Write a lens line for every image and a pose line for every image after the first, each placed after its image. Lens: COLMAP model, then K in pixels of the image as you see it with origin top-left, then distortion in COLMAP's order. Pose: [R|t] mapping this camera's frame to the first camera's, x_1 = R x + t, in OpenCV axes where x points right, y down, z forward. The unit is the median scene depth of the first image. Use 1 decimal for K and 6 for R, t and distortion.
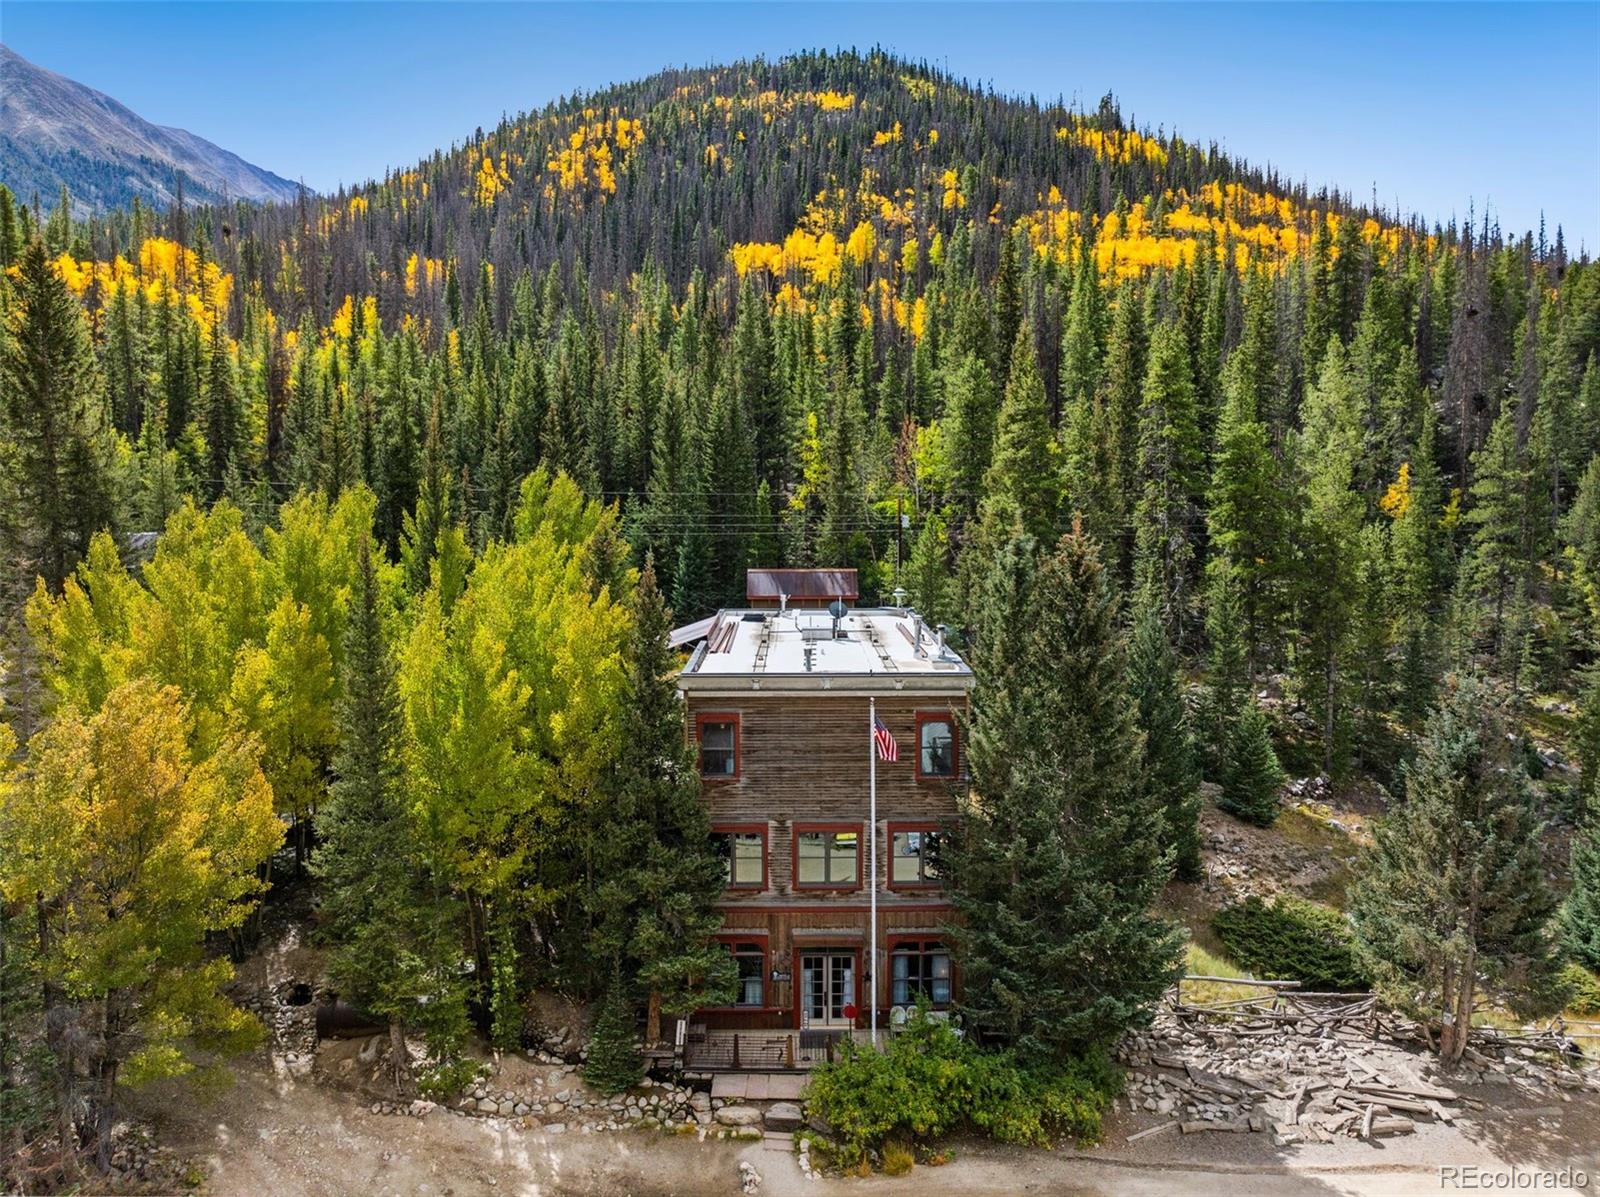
lens RADIAL K [[1131.7, 0, 800.0], [0, 1131.7, 598.5], [0, 0, 1]] dist [-0.028316, 0.001611]
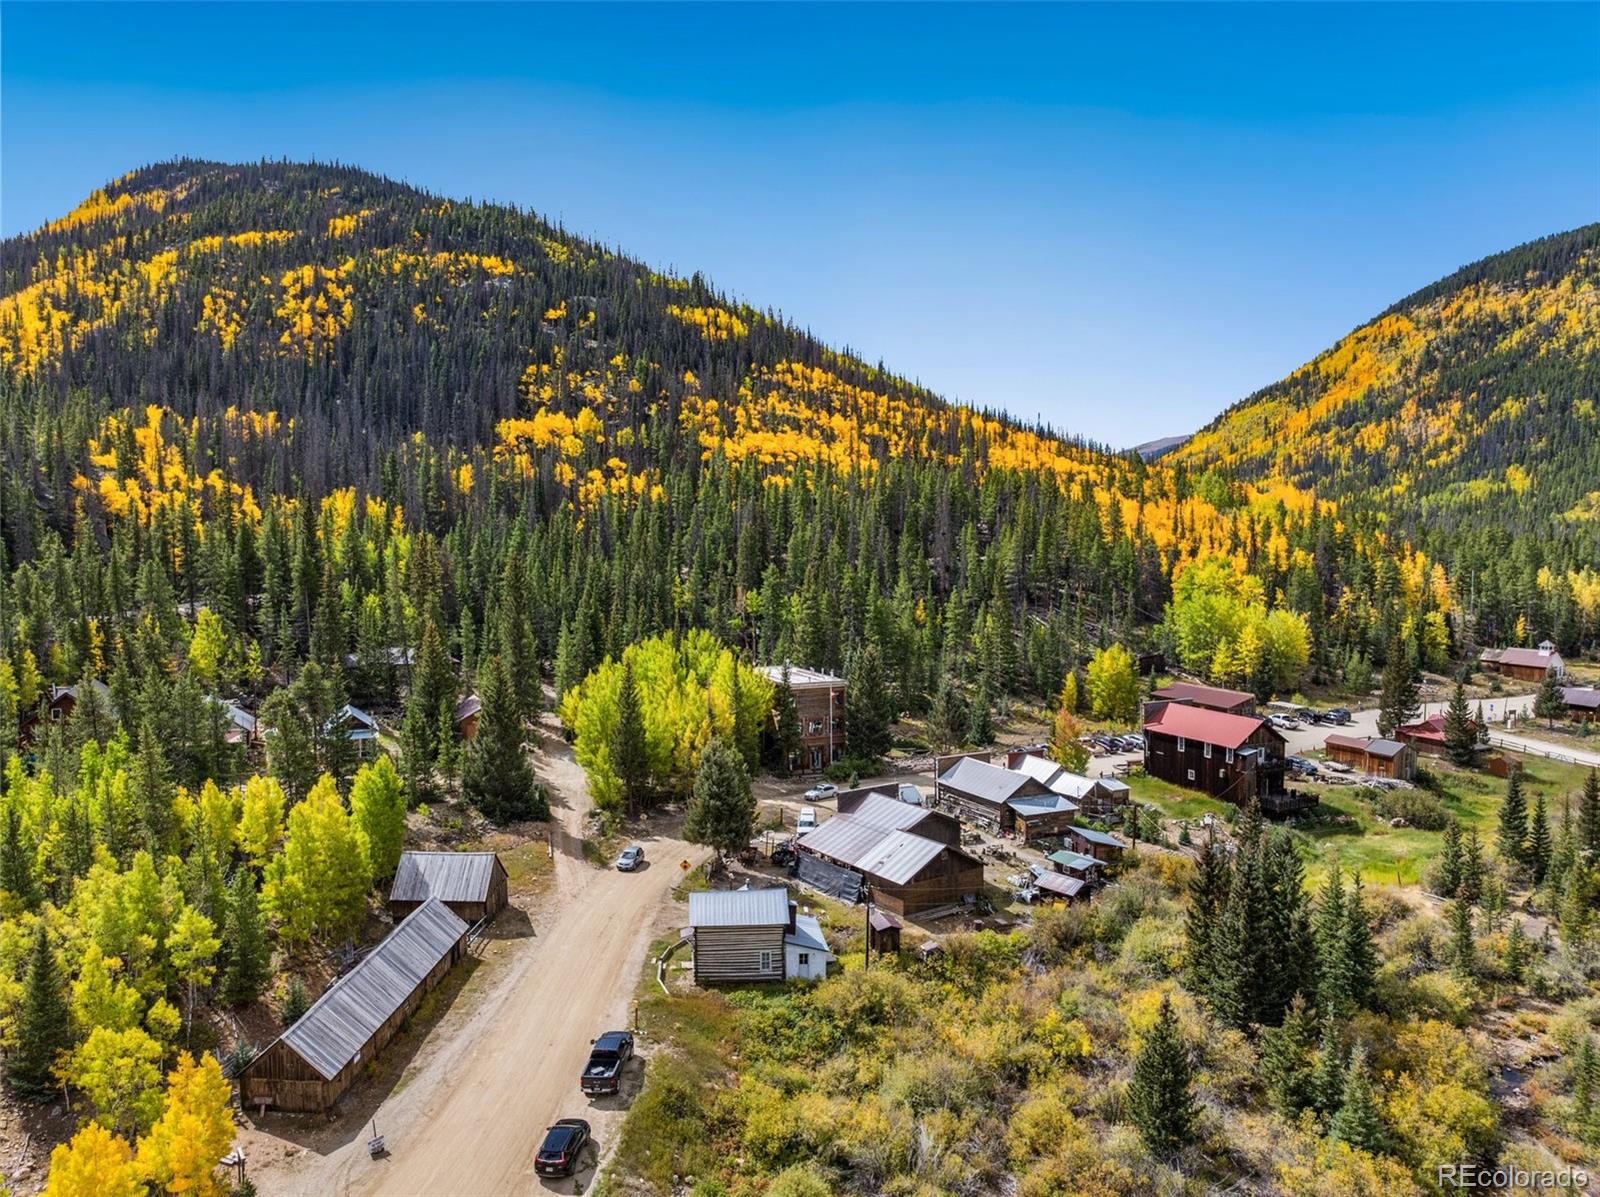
lens RADIAL K [[1131.7, 0, 800.0], [0, 1131.7, 598.5], [0, 0, 1]] dist [-0.028316, 0.001611]
pose [[0.918610, -0.026782, 0.394258, -0.925557], [0.042522, 0.998607, -0.031239, -0.065870], [-0.392872, 0.045461, 0.918469, -1.588226]]
